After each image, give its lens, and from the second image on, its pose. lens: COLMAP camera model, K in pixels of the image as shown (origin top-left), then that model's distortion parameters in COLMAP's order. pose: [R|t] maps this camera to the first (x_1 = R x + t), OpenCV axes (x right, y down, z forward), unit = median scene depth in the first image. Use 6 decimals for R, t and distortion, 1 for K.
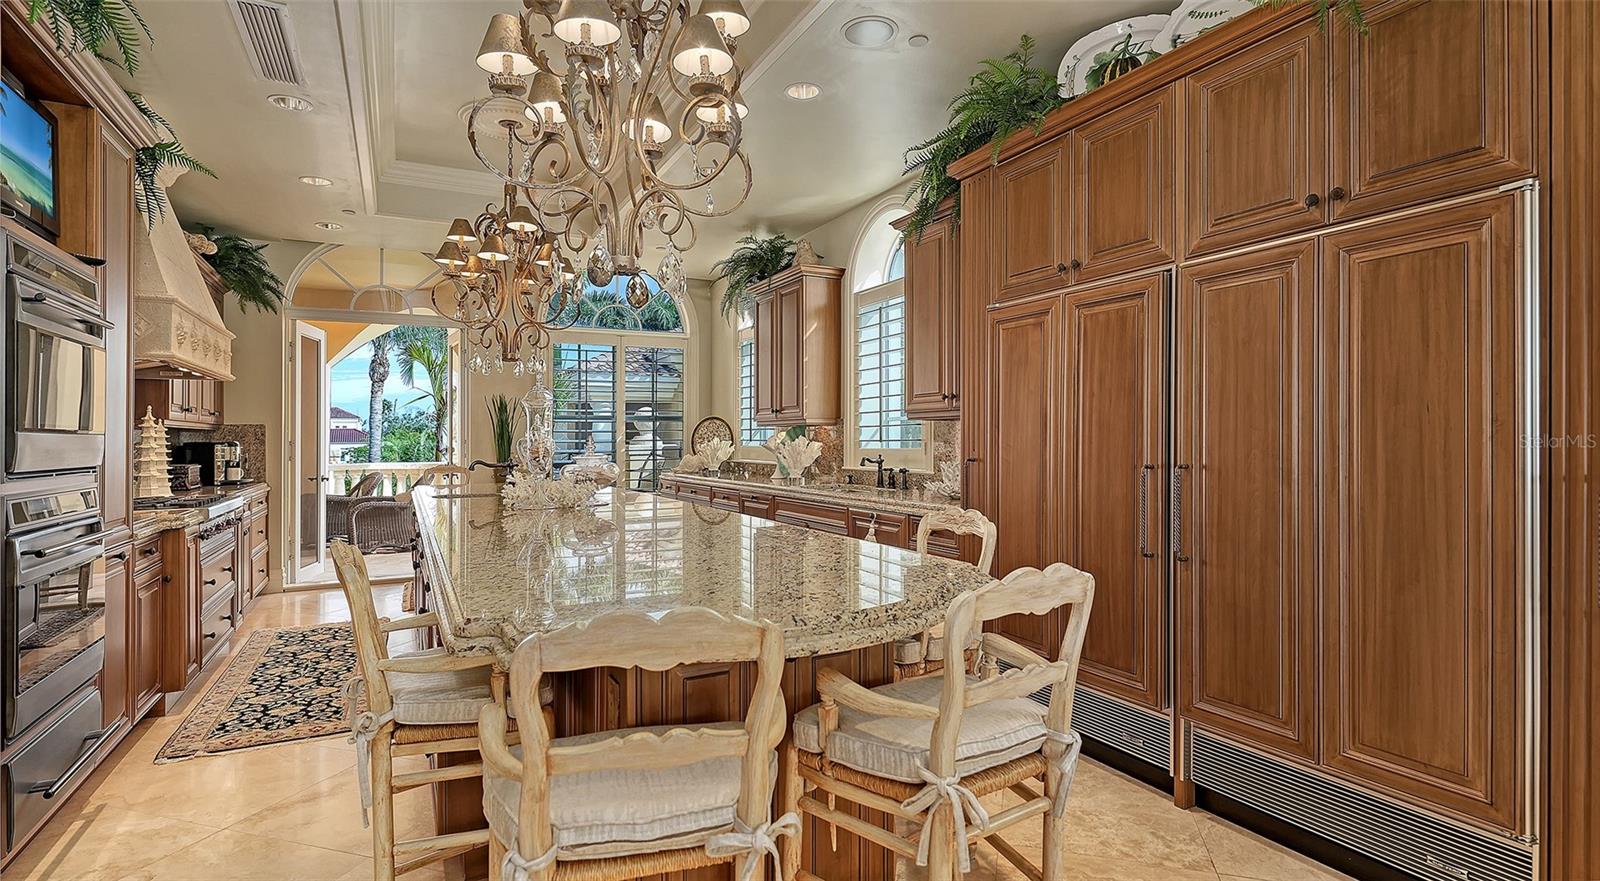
lens RADIAL K [[752.1, 0, 800.0], [0, 752.1, 440.5], [0, 0, 1]] dist [-0.000080, 0.000093]
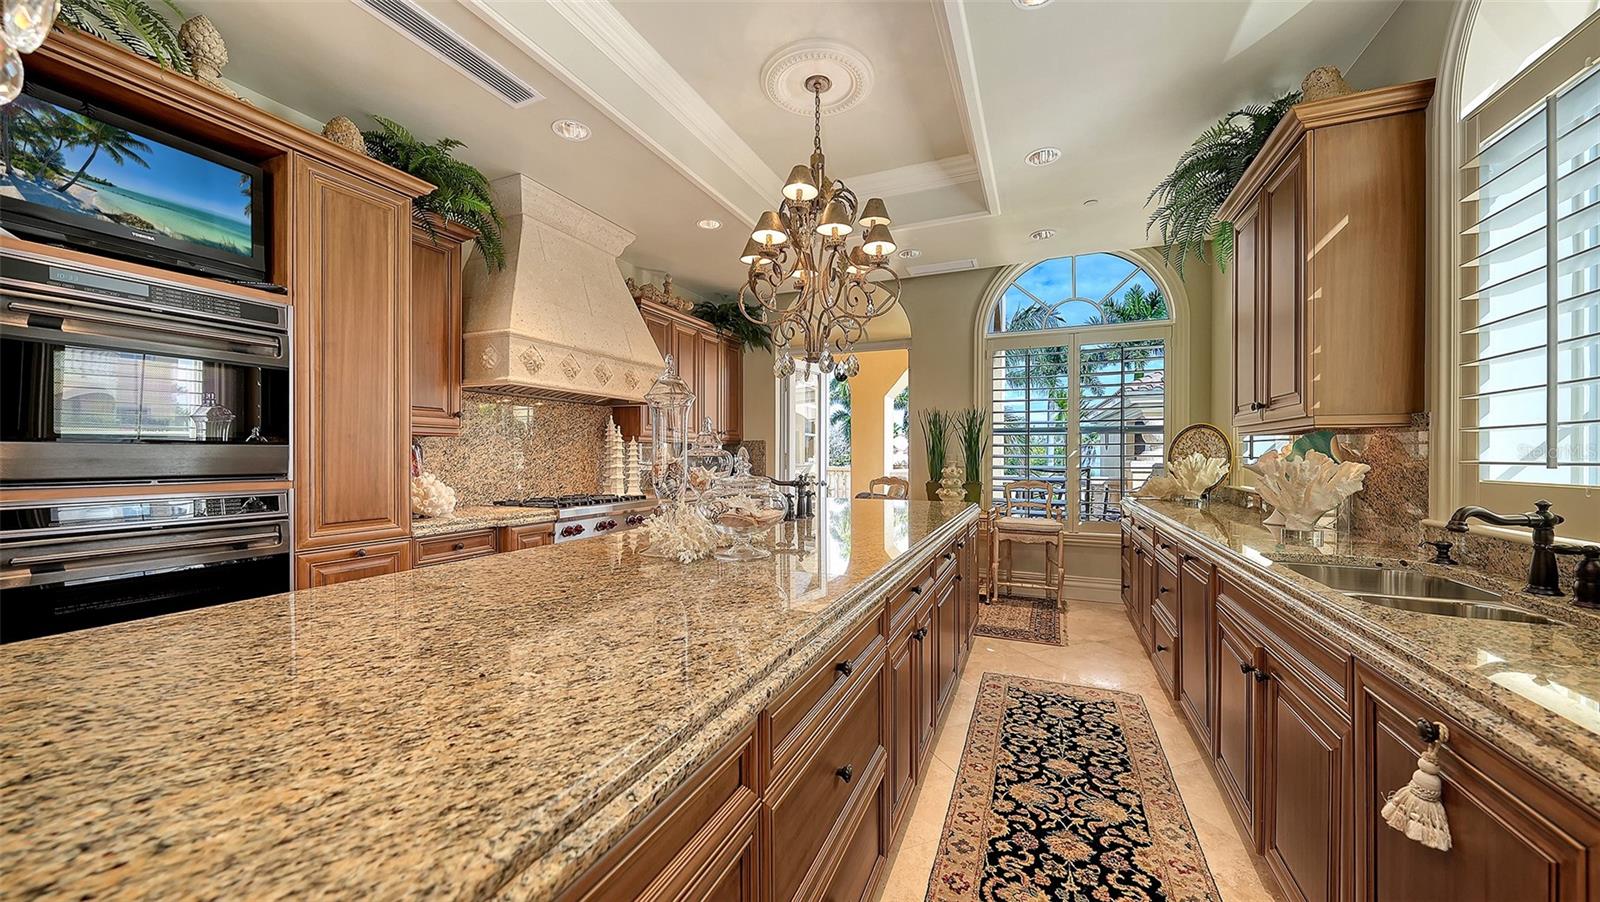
lens RADIAL K [[554.7, 0, 800.0], [0, 554.7, 451.0], [0, 0, 1]] dist [0.000338, 0.000055]
pose [[0.623512, 0.003609, -0.781806, 0.084548], [-0.005156, 0.999987, 0.000504, -0.004233], [0.781797, 0.003716, 0.623522, 0.505685]]
